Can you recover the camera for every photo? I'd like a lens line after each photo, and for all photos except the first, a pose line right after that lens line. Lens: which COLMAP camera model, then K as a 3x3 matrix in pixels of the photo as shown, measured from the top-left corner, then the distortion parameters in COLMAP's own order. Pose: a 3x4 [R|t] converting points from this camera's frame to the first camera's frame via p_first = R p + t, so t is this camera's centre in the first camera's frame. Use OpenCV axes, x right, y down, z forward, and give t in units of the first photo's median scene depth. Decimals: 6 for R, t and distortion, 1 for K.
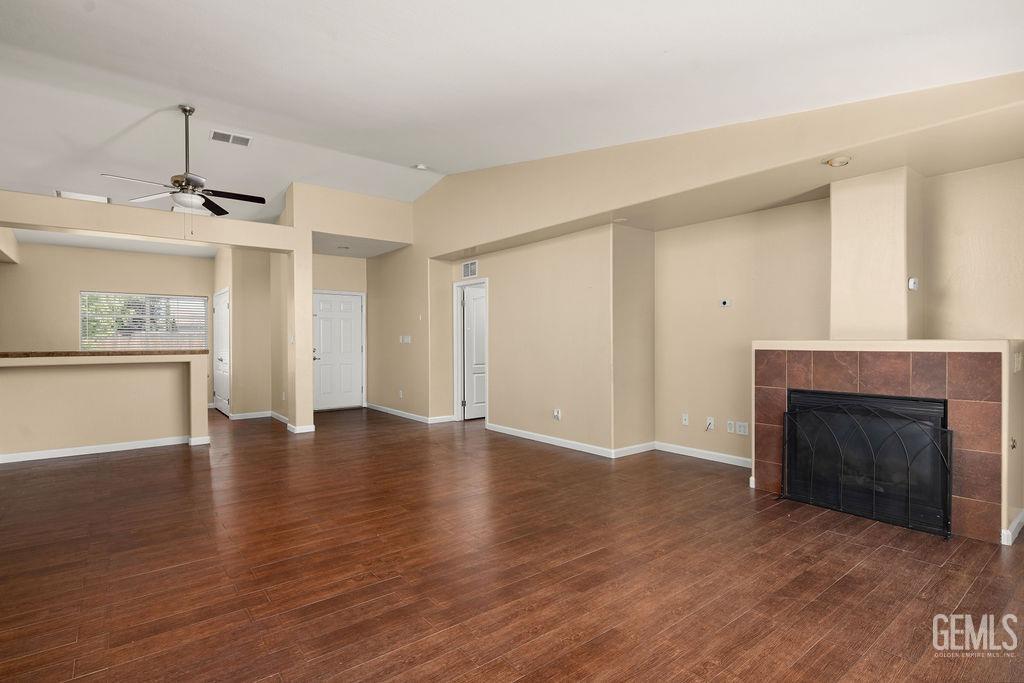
lens RADIAL K [[505.3, 0, 516.1], [0, 505.3, 343.7], [0, 0, 1]] dist [0.002012, -0.000066]
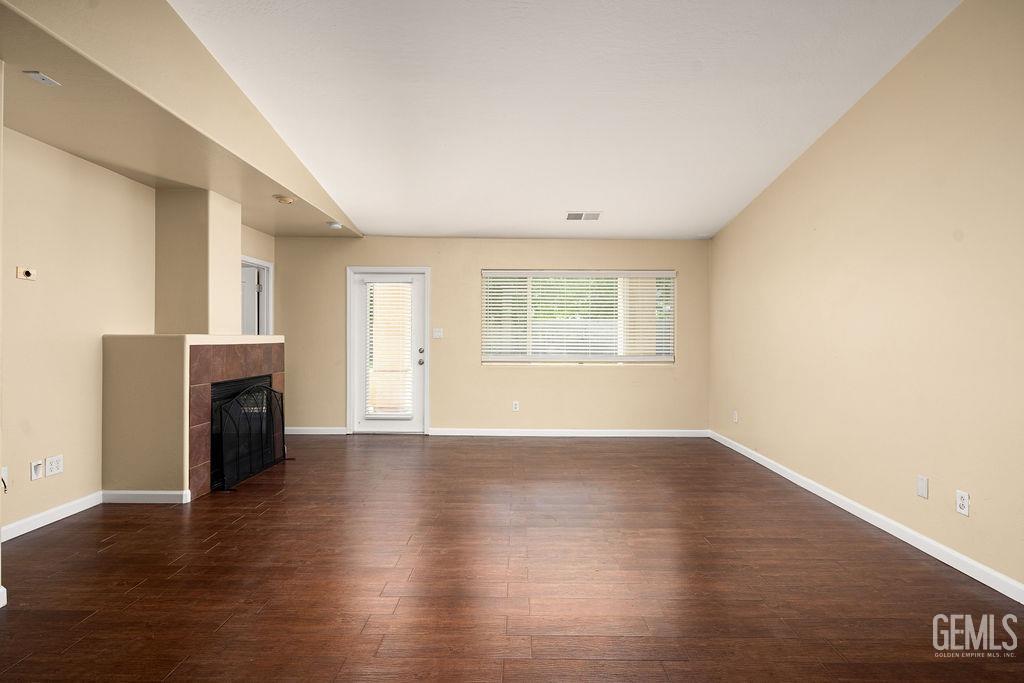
lens RADIAL K [[505.3, 0, 511.1], [0, 505.3, 335.5], [0, 0, 1]] dist [0.002012, -0.000066]
pose [[-0.797603, 0.000347, 0.603183, -0.533339], [0.003939, 0.999982, 0.004634, -0.007812], [-0.603170, 0.006072, -0.797589, 1.422981]]
